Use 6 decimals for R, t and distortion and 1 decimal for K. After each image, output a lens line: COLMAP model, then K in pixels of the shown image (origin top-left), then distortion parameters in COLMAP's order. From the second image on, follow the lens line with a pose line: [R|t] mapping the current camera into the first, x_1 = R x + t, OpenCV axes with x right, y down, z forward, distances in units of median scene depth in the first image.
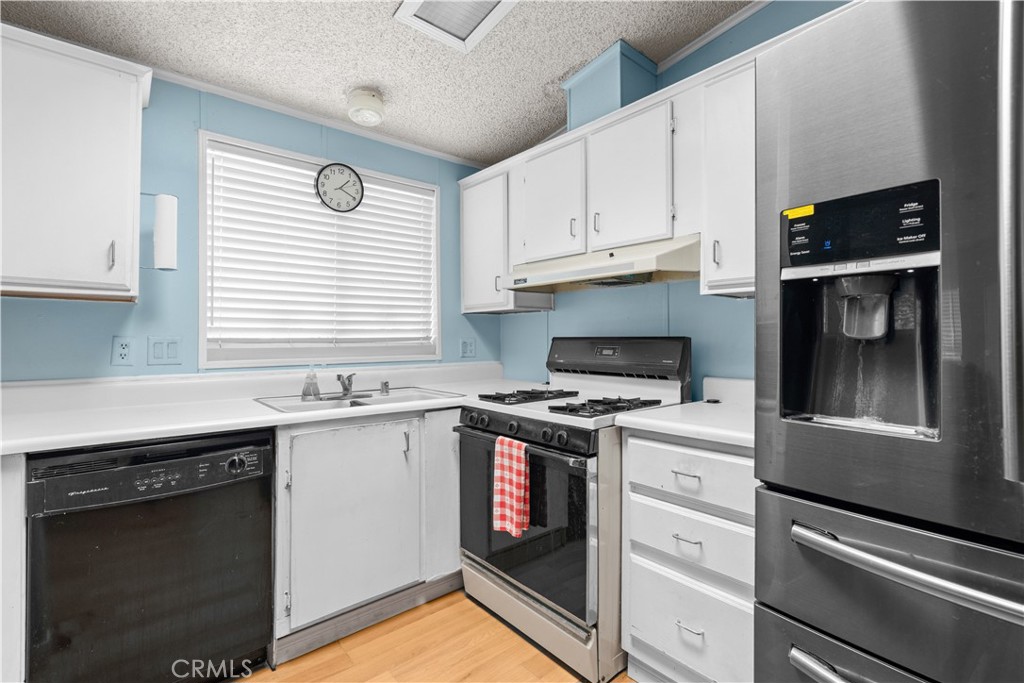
lens RADIAL K [[464.6, 0, 515.6], [0, 464.6, 333.3], [0, 0, 1]] dist [-0.003303, 0.002086]
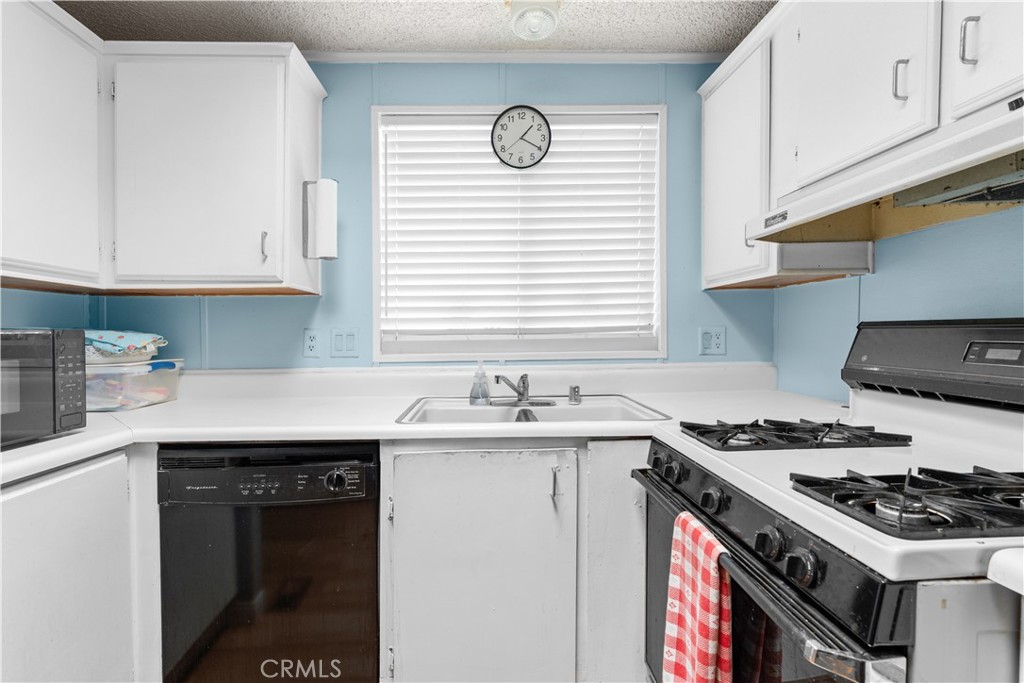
lens RADIAL K [[460.1, 0, 509.6], [0, 460.1, 348.2], [0, 0, 1]] dist [-0.002841, 0.000710]
pose [[0.778740, 0.015335, -0.627160, 0.115018], [0.017412, 0.998788, 0.046042, 0.008373], [0.627106, -0.046774, 0.777529, 0.410087]]
